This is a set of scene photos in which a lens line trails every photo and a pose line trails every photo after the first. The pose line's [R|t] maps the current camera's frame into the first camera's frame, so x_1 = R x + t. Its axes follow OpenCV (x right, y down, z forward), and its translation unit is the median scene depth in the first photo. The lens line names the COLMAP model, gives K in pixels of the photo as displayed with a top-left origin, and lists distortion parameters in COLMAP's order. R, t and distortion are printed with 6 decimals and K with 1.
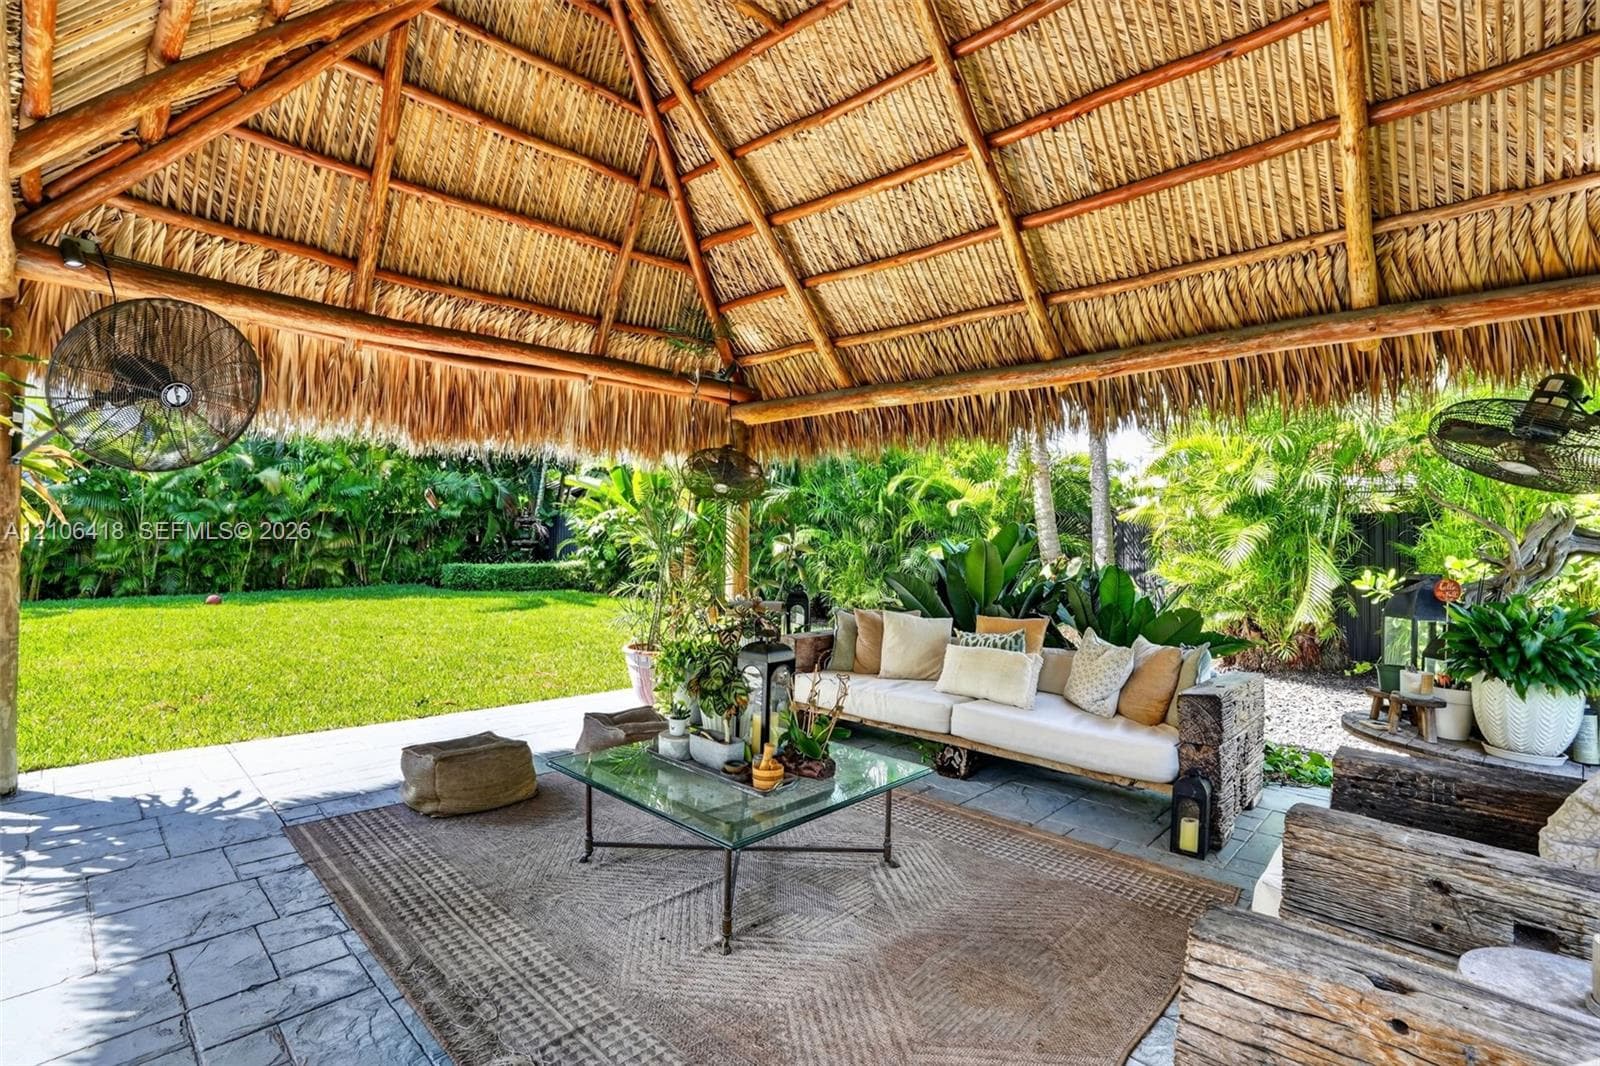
lens RADIAL K [[747.3, 0, 801.9], [0, 747.3, 523.2], [0, 0, 1]] dist [-0.070776, 0.026432]
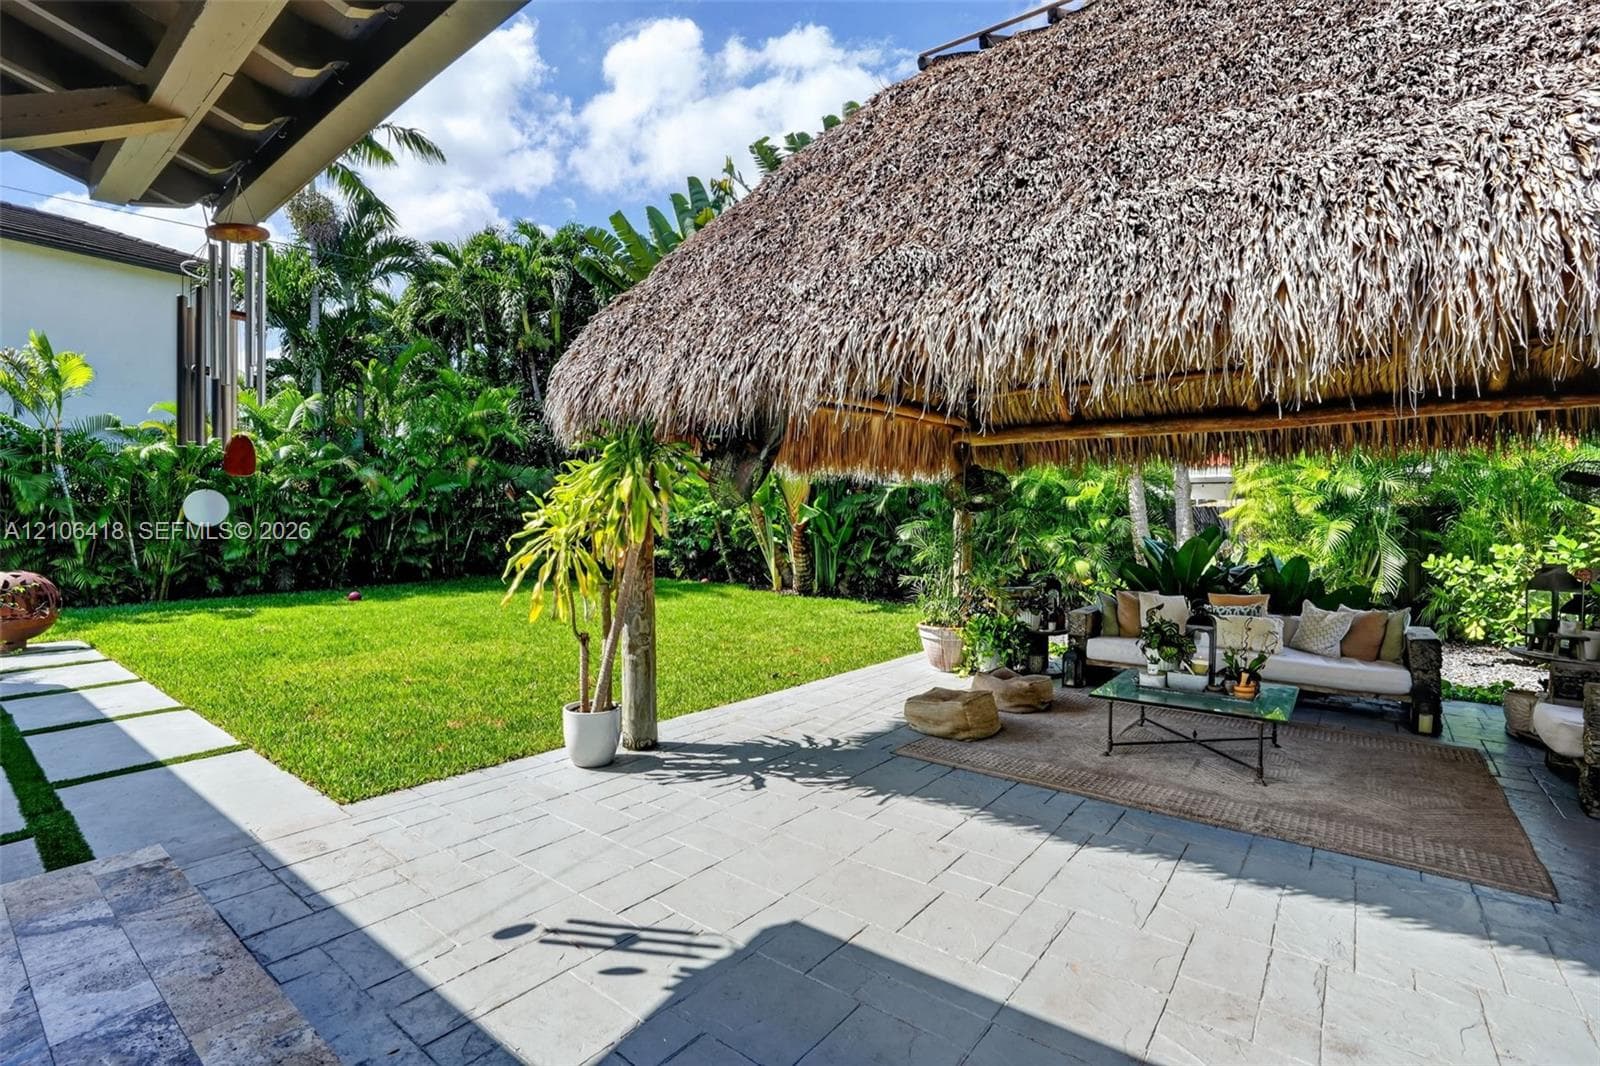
lens RADIAL K [[747.3, 0, 801.9], [0, 747.3, 523.2], [0, 0, 1]] dist [-0.070776, 0.026432]
pose [[0.995760, -0.015175, 0.090730, -0.962417], [0.012583, 0.999498, 0.029074, -0.087870], [-0.091126, -0.027809, 0.995451, -0.456245]]
